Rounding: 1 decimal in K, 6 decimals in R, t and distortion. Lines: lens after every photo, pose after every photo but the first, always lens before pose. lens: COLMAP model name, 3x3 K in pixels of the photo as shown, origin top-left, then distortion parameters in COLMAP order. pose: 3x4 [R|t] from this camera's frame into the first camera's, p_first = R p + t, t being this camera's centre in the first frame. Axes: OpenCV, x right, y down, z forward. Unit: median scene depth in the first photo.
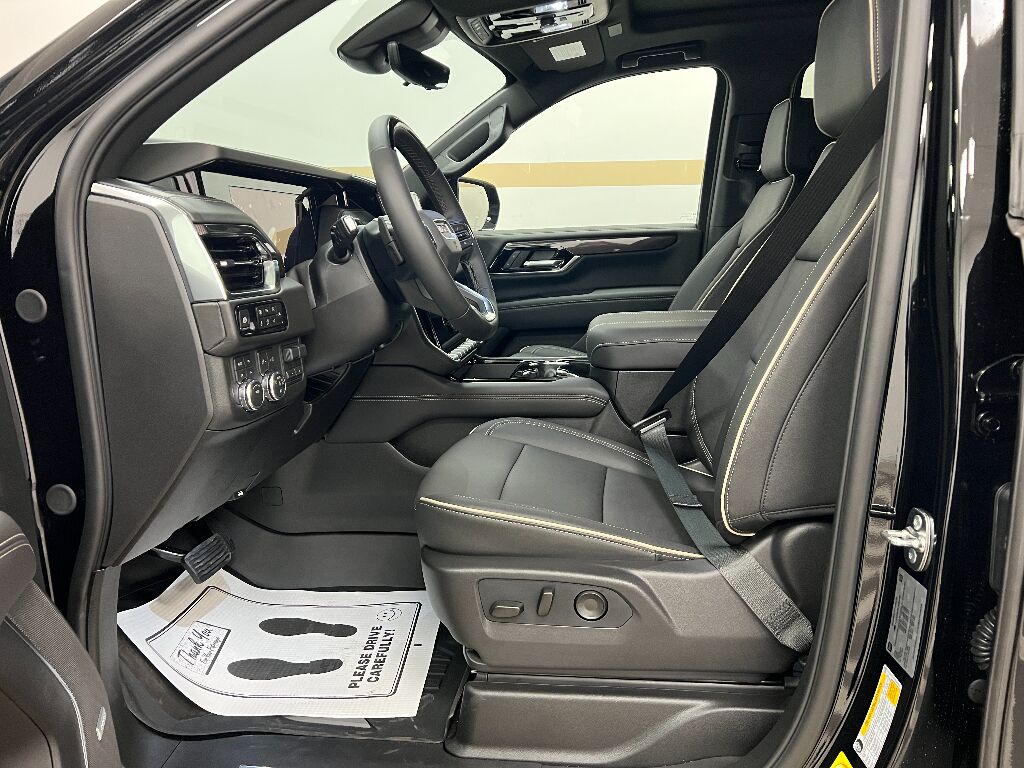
lens RADIAL K [[760.8, 0, 512.0], [0, 760.8, 384.0], [0, 0, 1]] dist [0.066869, -0.087185]
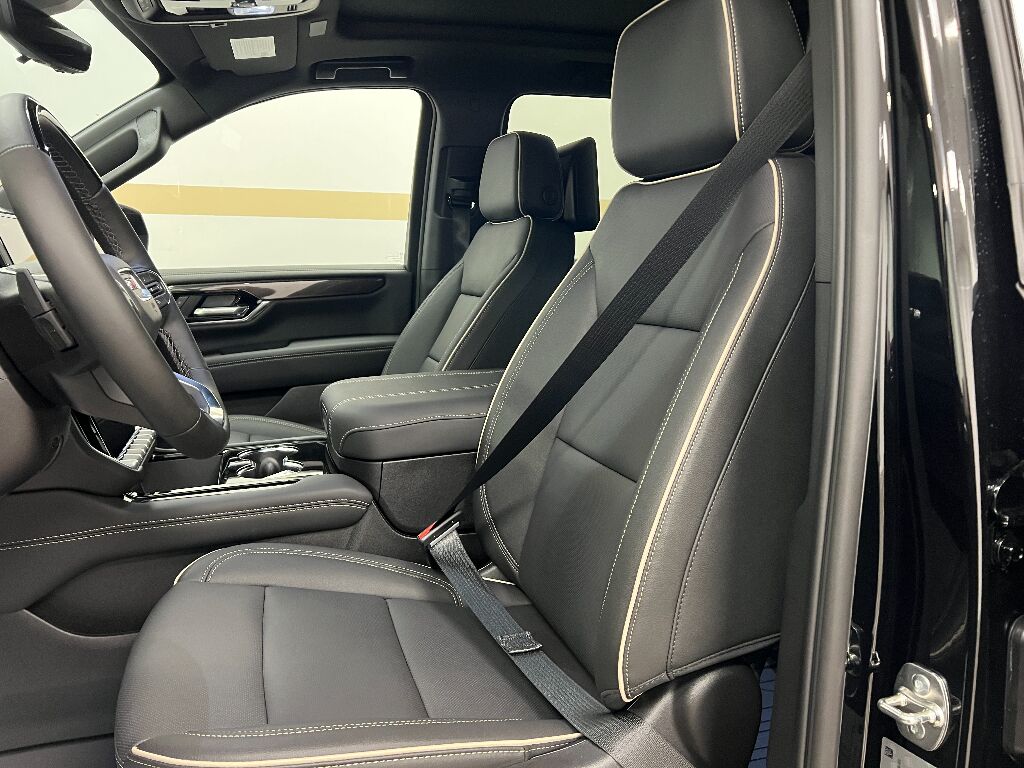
lens RADIAL K [[760.8, 0, 512.0], [0, 760.8, 384.0], [0, 0, 1]] dist [0.066869, -0.087185]
pose [[0.893643, -0.063574, 0.444253, -0.069305], [0.081101, 0.996494, -0.020537, -0.060497], [-0.441390, 0.054382, 0.895666, 0.223257]]
